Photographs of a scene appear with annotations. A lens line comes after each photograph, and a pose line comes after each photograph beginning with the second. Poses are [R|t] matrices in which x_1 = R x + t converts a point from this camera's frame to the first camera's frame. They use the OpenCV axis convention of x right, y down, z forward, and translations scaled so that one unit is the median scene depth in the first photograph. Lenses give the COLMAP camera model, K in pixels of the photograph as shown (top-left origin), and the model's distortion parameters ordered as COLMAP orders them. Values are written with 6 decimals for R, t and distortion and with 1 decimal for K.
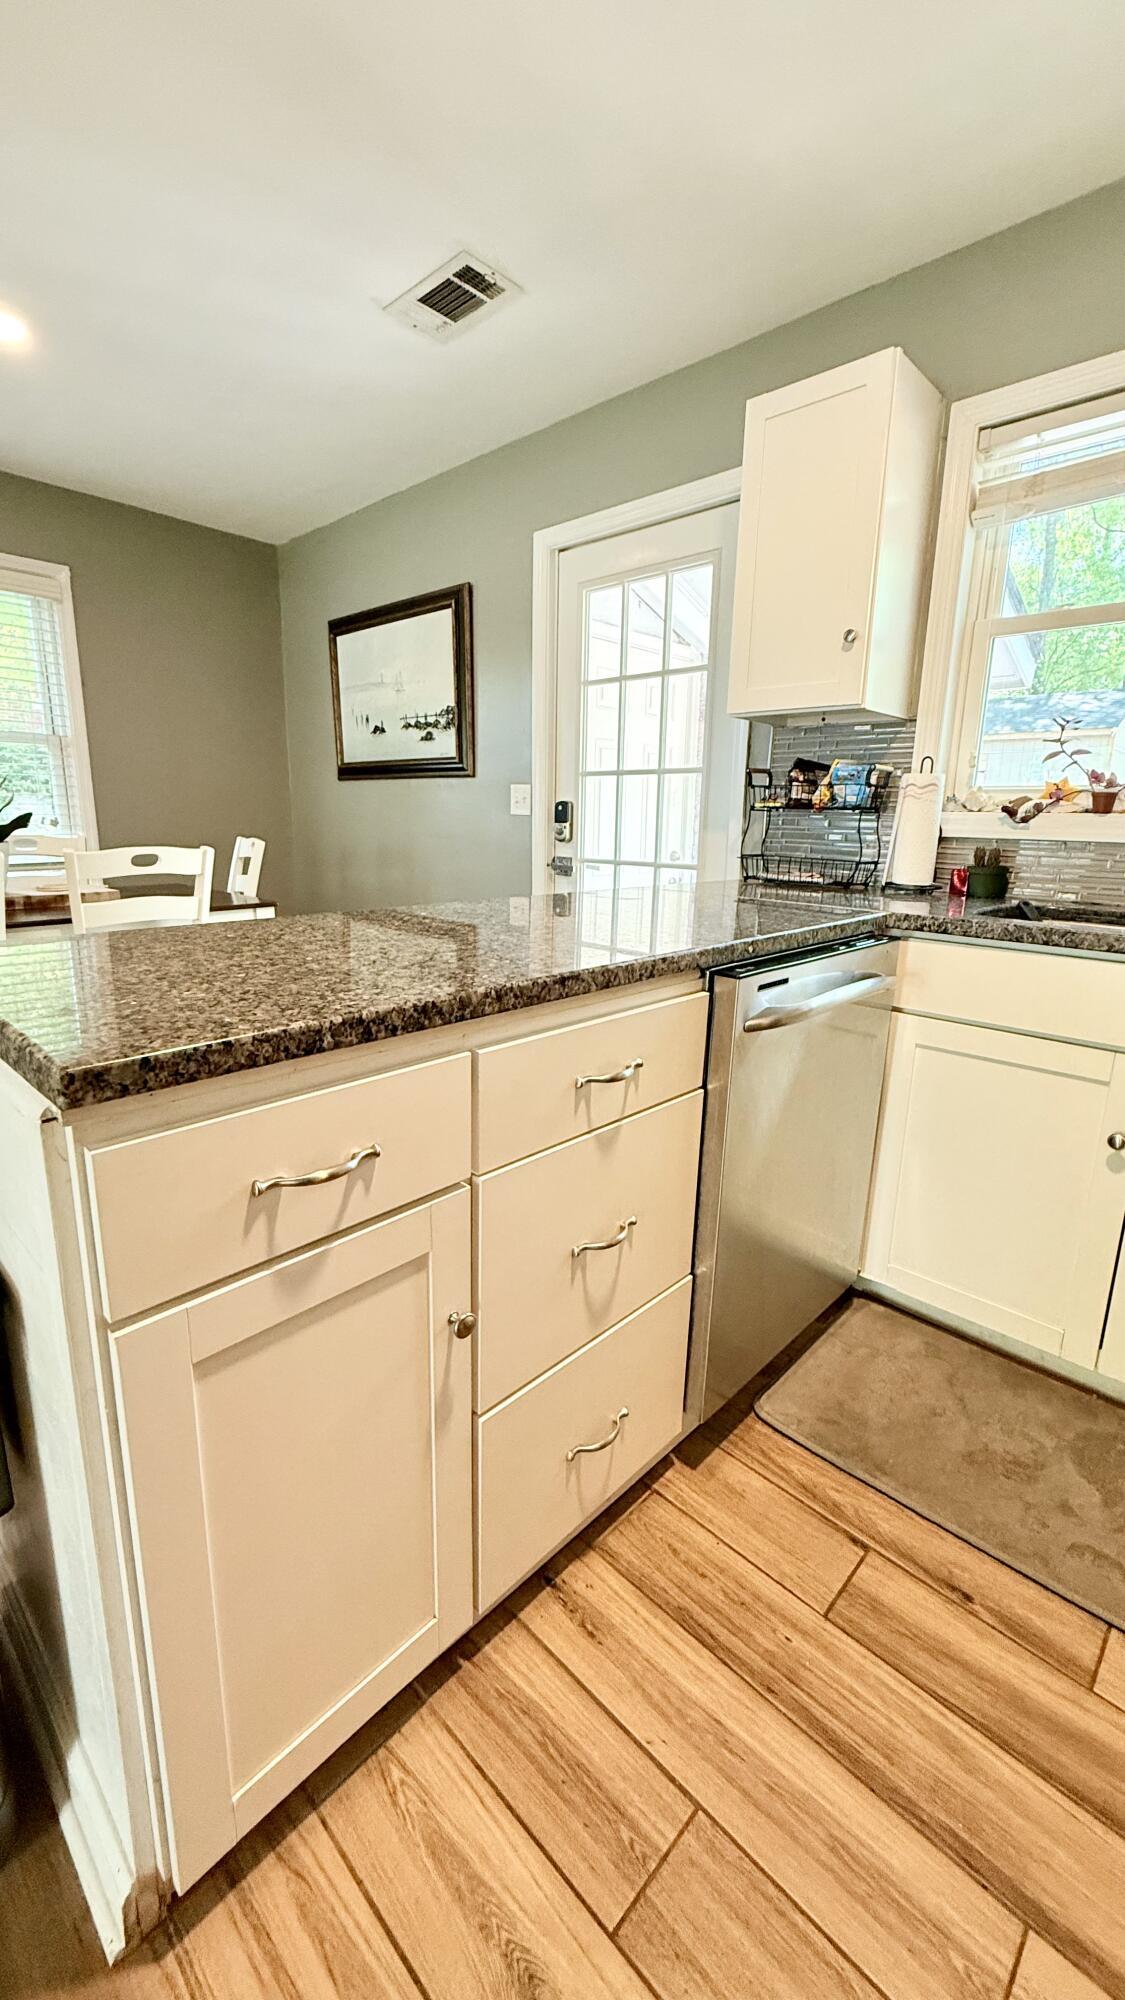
lens RADIAL K [[797.4, 0, 565.9], [0, 797.4, 989.2], [0, 0, 1]] dist [0.003807, -0.000240]
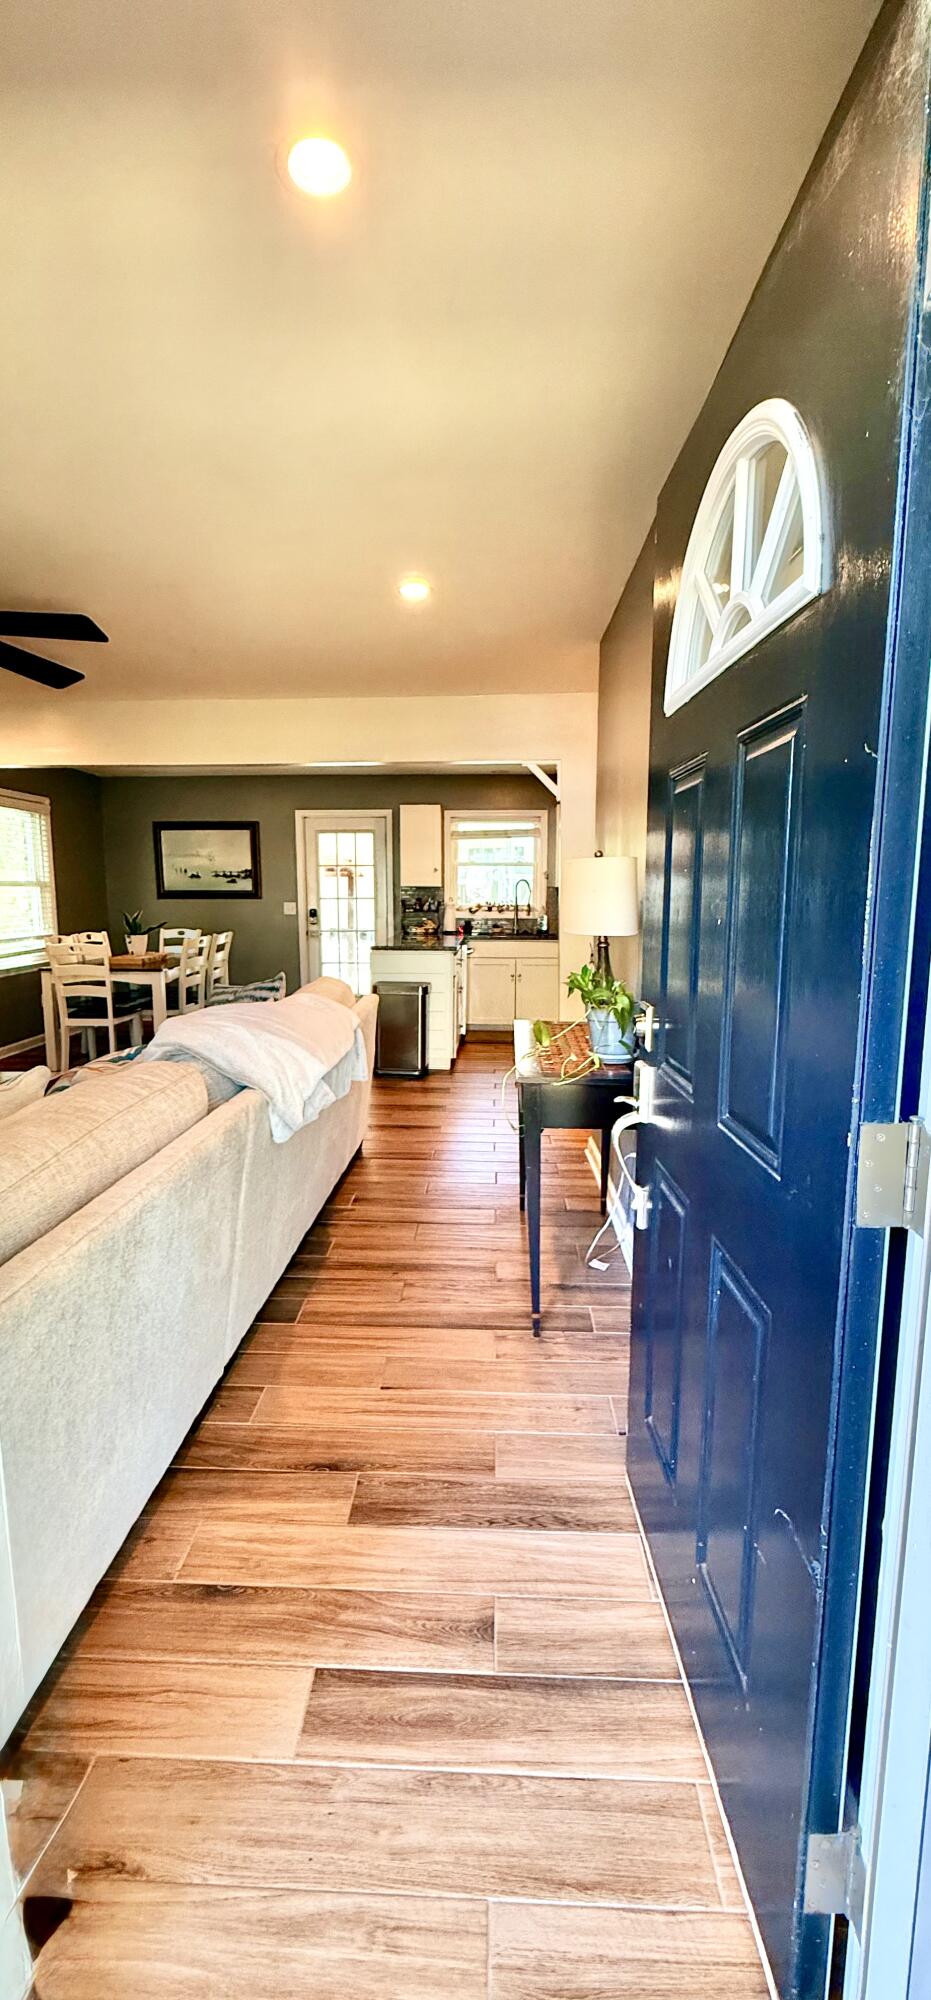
lens RADIAL K [[817.6, 0, 457.2], [0, 817.6, 1010.3], [0, 0, 1]] dist [-0.000025, 0.000045]
pose [[0.754377, -0.110909, 0.647004, -1.280015], [0.154209, 0.987983, -0.010442, 0.173778], [-0.638071, 0.107651, 0.762415, -1.177304]]
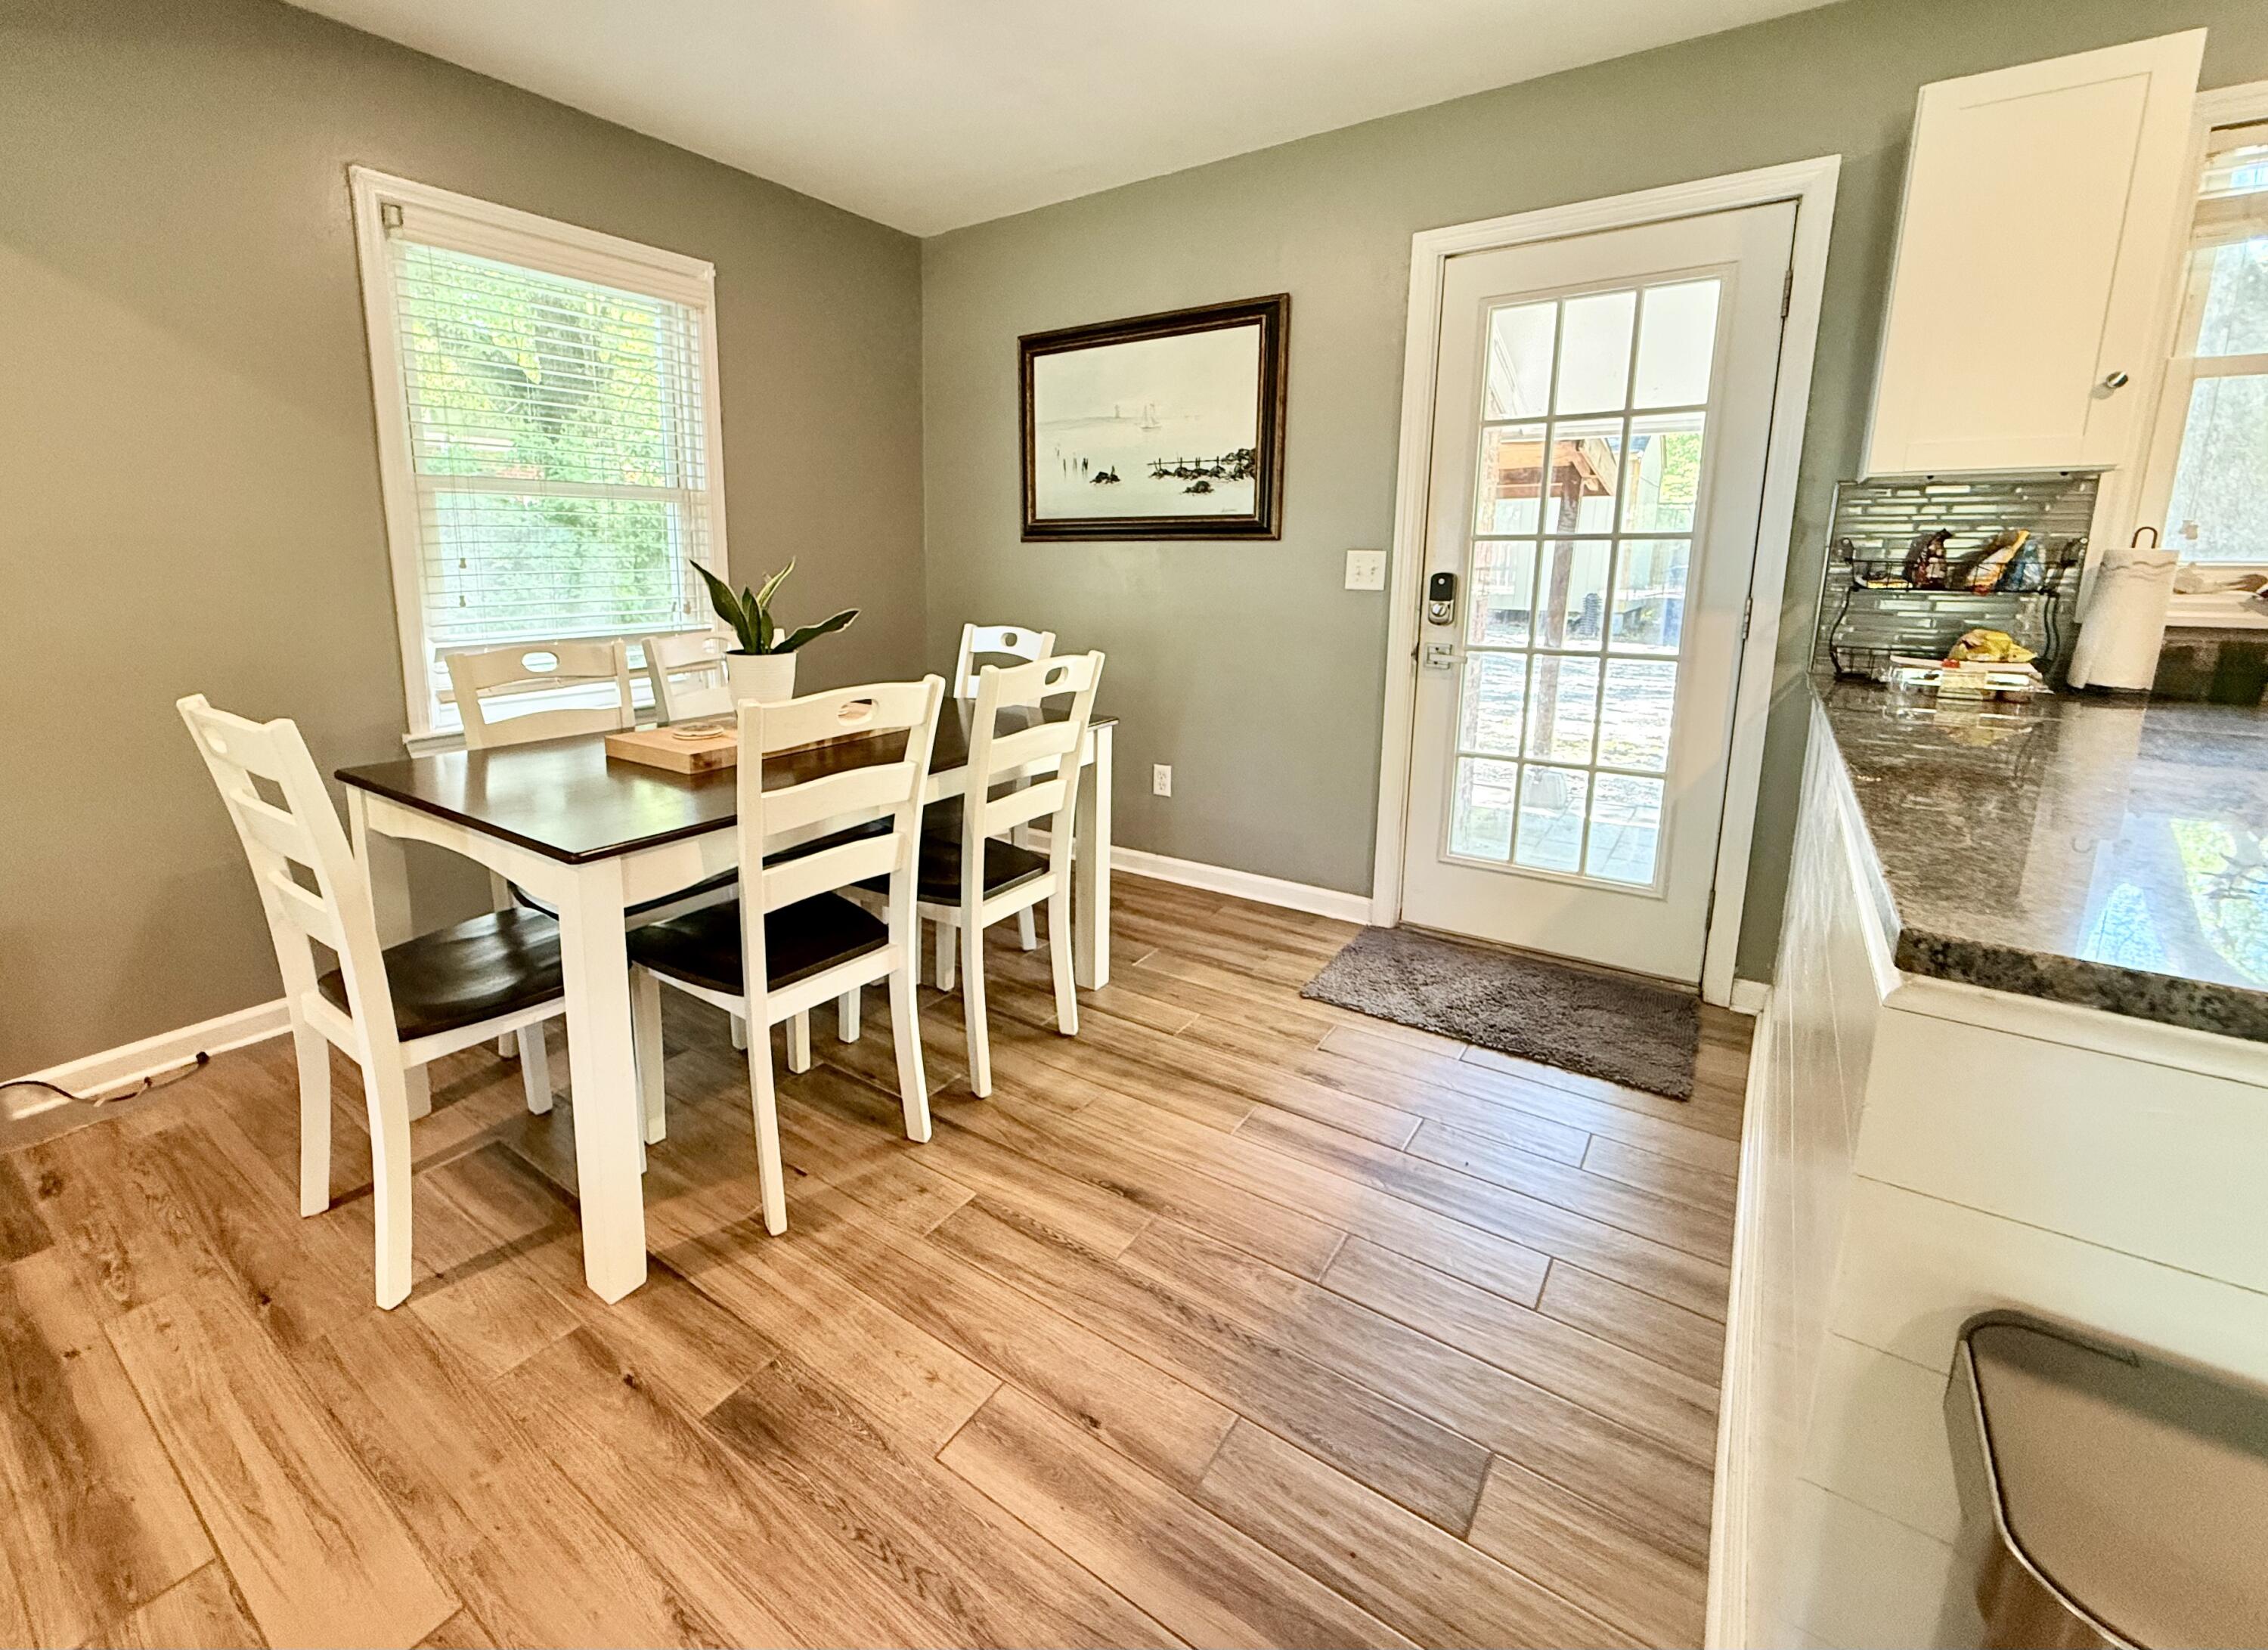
lens RADIAL K [[960.4, 0, 1037.6], [0, 960.4, 726.6], [0, 0, 1]] dist [-0.004664, 0.001011]
pose [[0.992554, -0.035076, 0.116650, -0.462376], [0.039624, 0.998533, -0.036898, -0.061199], [-0.115185, 0.041245, 0.992487, 0.114505]]
